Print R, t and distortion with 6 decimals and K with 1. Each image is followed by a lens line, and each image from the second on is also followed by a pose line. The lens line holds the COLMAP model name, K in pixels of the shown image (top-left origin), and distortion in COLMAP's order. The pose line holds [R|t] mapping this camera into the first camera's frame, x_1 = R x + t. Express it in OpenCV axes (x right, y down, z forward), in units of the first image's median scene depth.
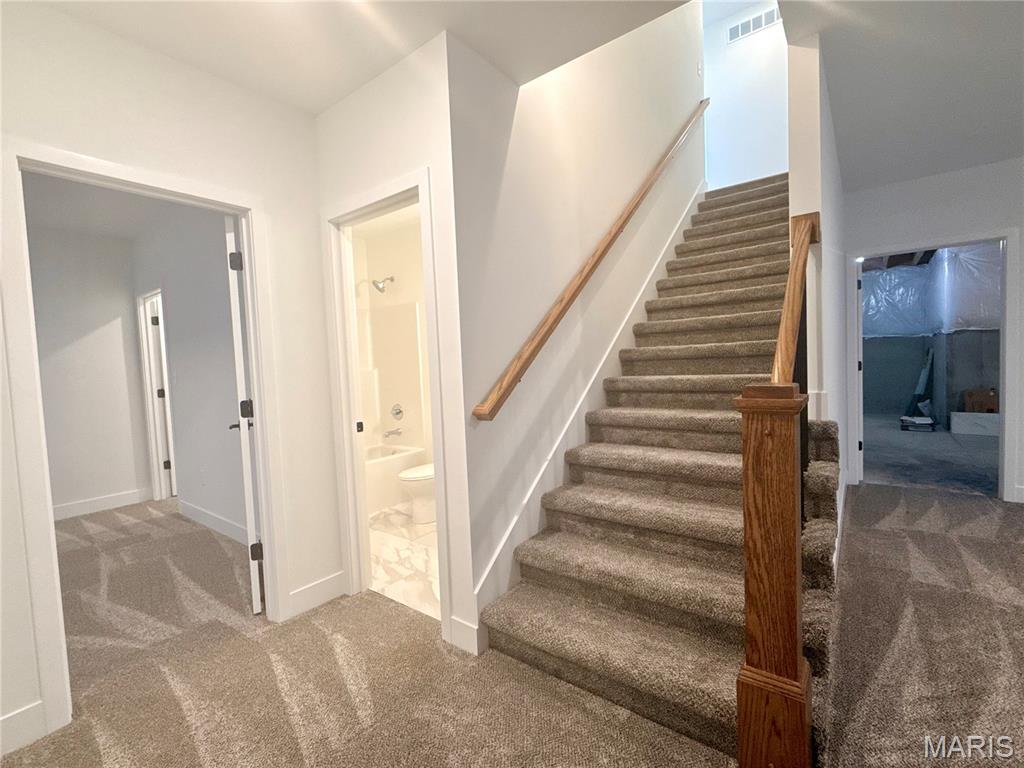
lens RADIAL K [[460.4, 0, 509.0], [0, 460.4, 382.6], [0, 0, 1]] dist [0.001760, -0.000099]
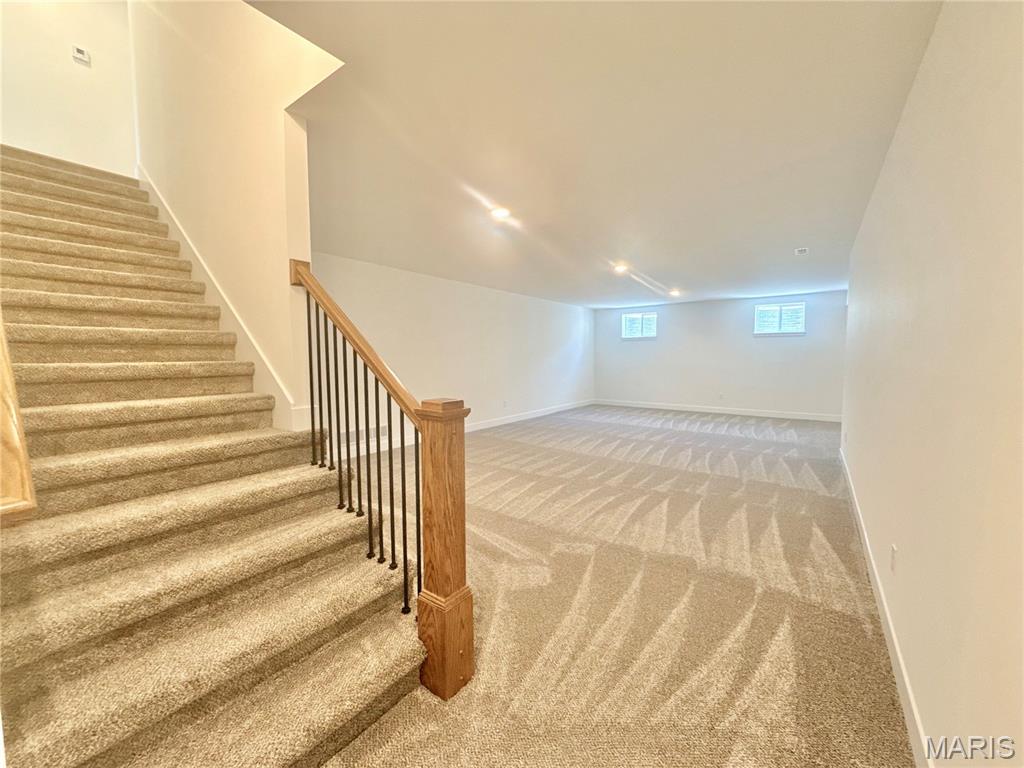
lens RADIAL K [[406.5, 0, 513.0], [0, 406.5, 391.2], [0, 0, 1]] dist [-0.001000, 0.000088]
pose [[-0.017369, -0.039071, 0.999085, -0.350652], [0.054654, 0.997705, 0.039967, -0.027974], [-0.998354, 0.055298, -0.015193, 0.393099]]
